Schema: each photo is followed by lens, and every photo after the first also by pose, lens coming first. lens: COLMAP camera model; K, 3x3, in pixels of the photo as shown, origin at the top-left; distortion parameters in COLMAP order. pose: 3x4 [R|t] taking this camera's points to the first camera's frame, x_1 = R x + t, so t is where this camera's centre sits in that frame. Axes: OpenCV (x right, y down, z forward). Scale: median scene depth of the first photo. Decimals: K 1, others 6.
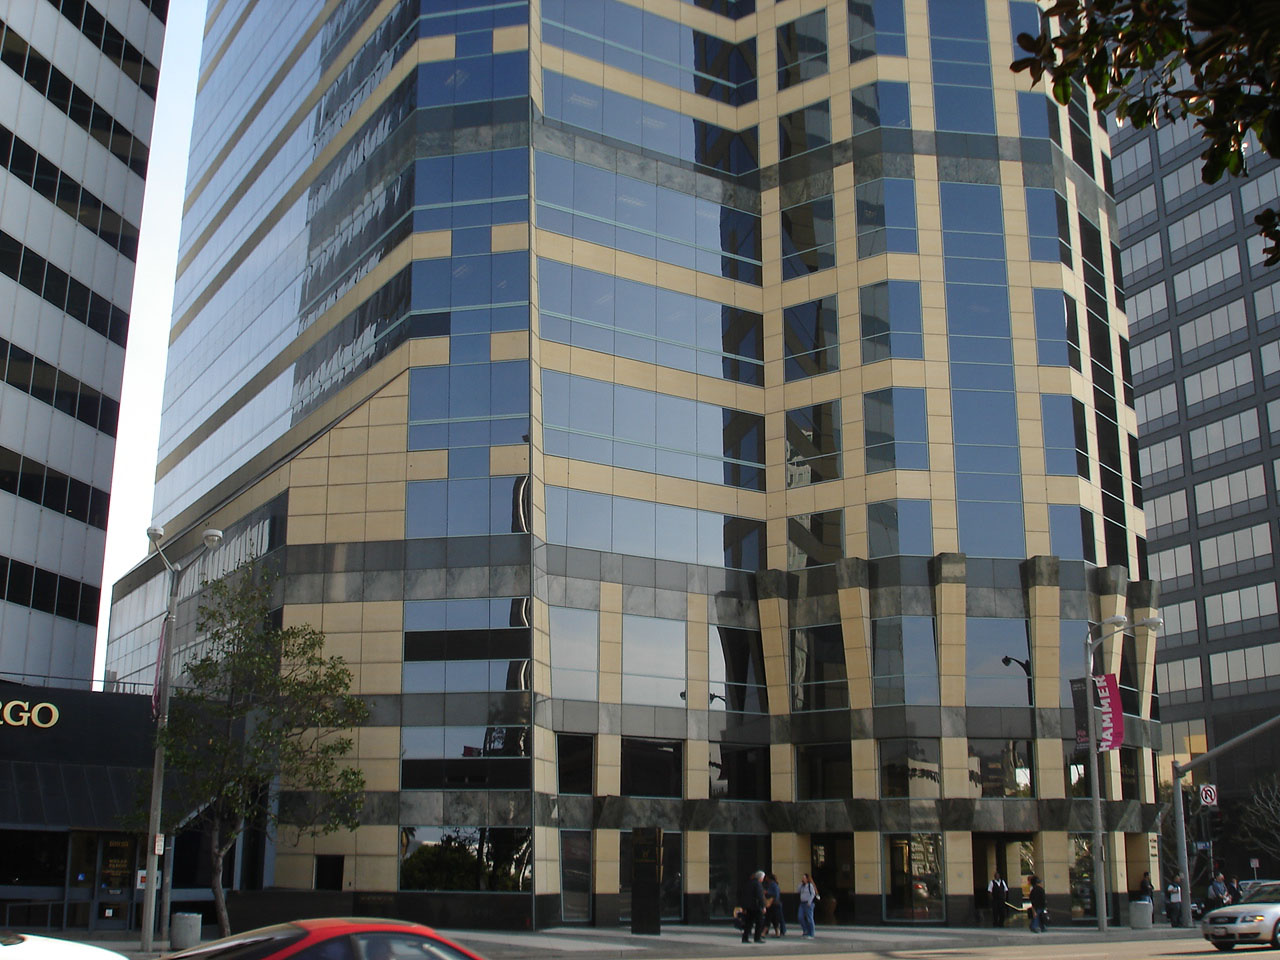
lens RADIAL K [[1460.9, 0, 640.1], [0, 1460.9, 485.9], [0, 0, 1]] dist [-0.071056, 0.000000]
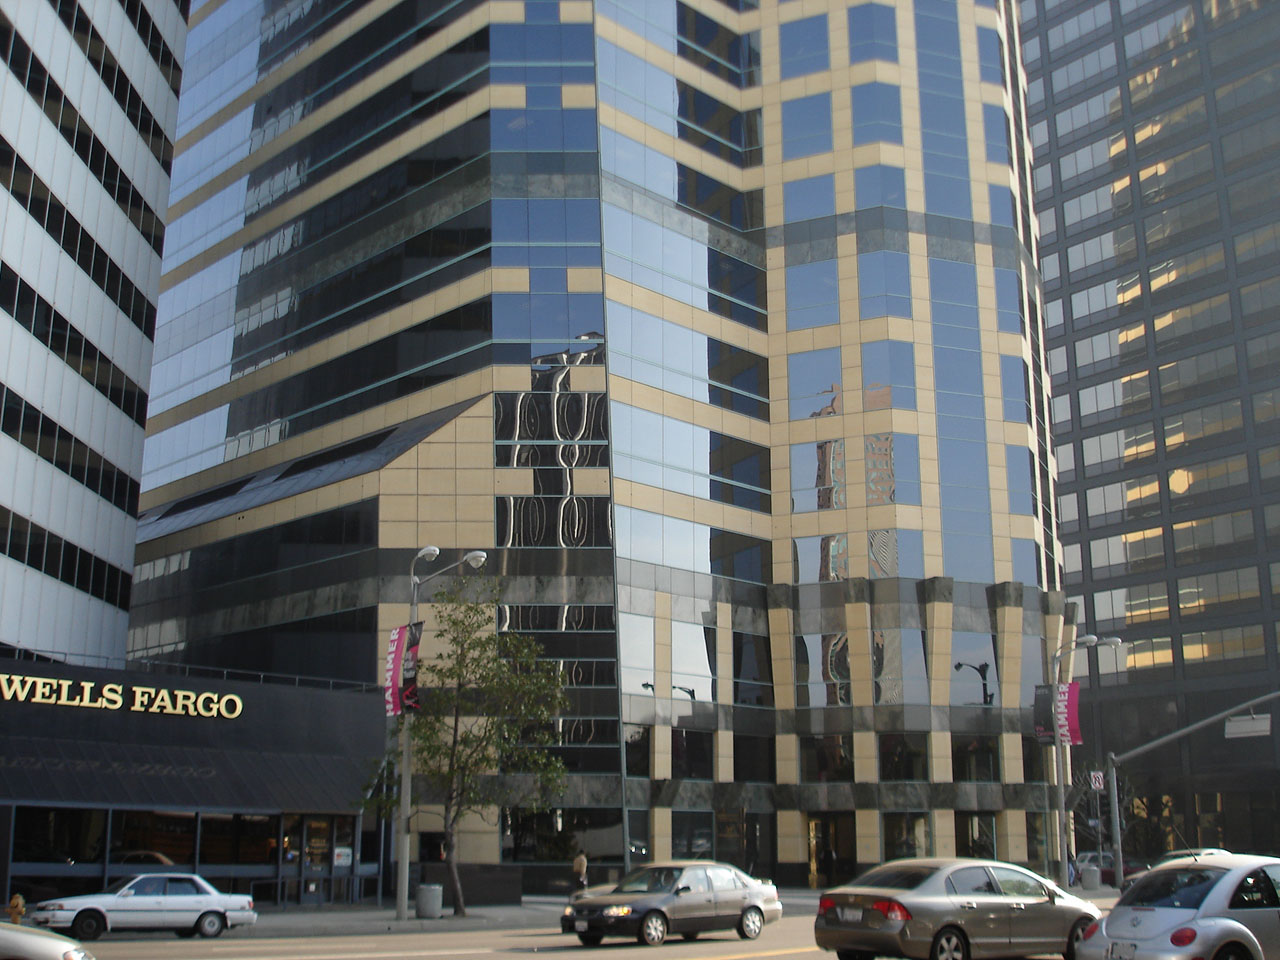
lens RADIAL K [[1460.9, 0, 647.3], [0, 1460.9, 475.6], [0, 0, 1]] dist [-0.071056, 0.000000]
pose [[0.973613, 0.051870, 0.222233, -0.277905], [-0.054983, 0.998456, 0.007843, -0.031407], [-0.221483, -0.019855, 0.974962, -0.102433]]
